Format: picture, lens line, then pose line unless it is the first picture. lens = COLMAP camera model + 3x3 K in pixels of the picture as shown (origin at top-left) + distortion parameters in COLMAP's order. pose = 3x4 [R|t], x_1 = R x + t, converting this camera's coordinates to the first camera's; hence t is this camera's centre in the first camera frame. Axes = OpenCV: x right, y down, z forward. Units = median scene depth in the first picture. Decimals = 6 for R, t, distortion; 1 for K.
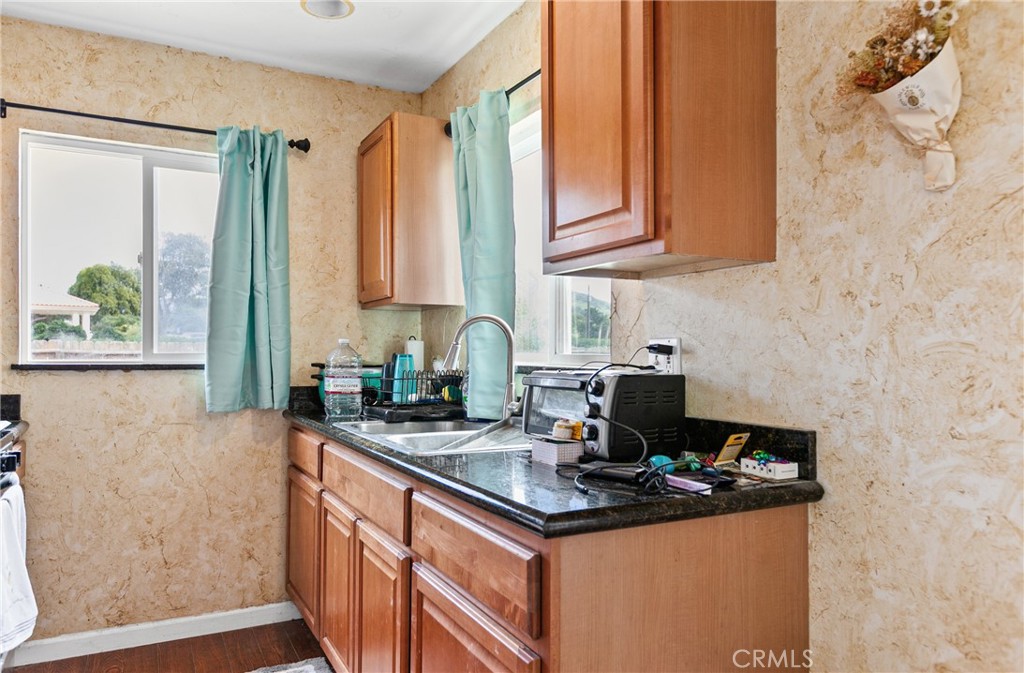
lens RADIAL K [[681.6, 0, 512.0], [0, 681.6, 341.8], [0, 0, 1]] dist [-0.002005, -0.000384]
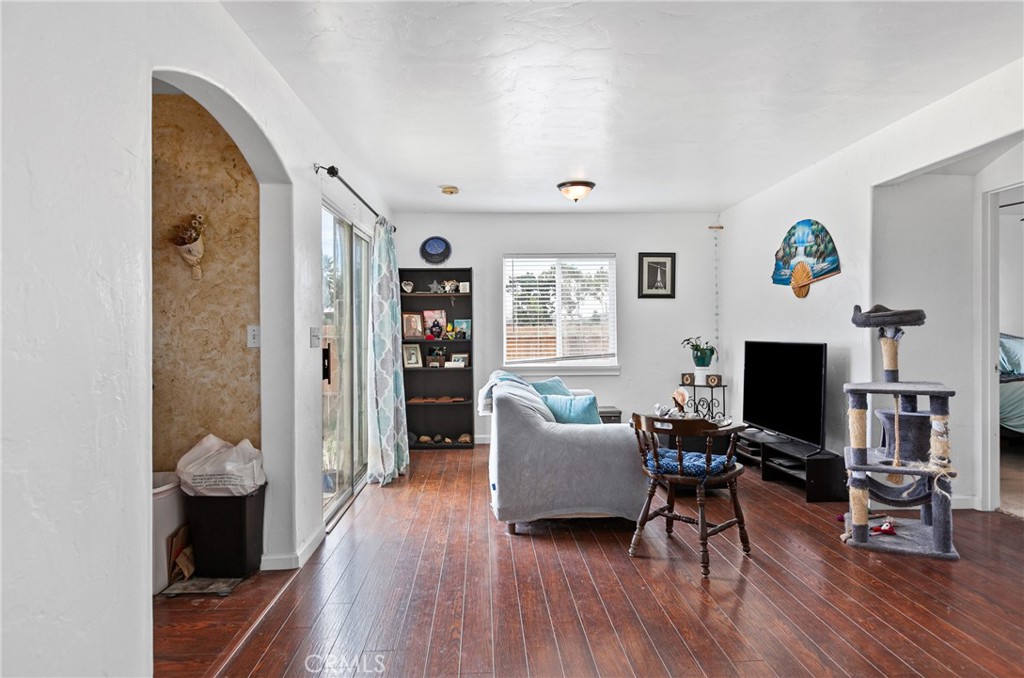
lens RADIAL K [[635.6, 0, 511.7], [0, 635.6, 338.3], [0, 0, 1]] dist [0.000215, 0.000032]
pose [[0.445463, -0.016471, 0.895149, -1.287651], [-0.001856, 0.999812, 0.019320, -0.017046], [-0.895298, -0.010268, 0.445349, -1.524816]]
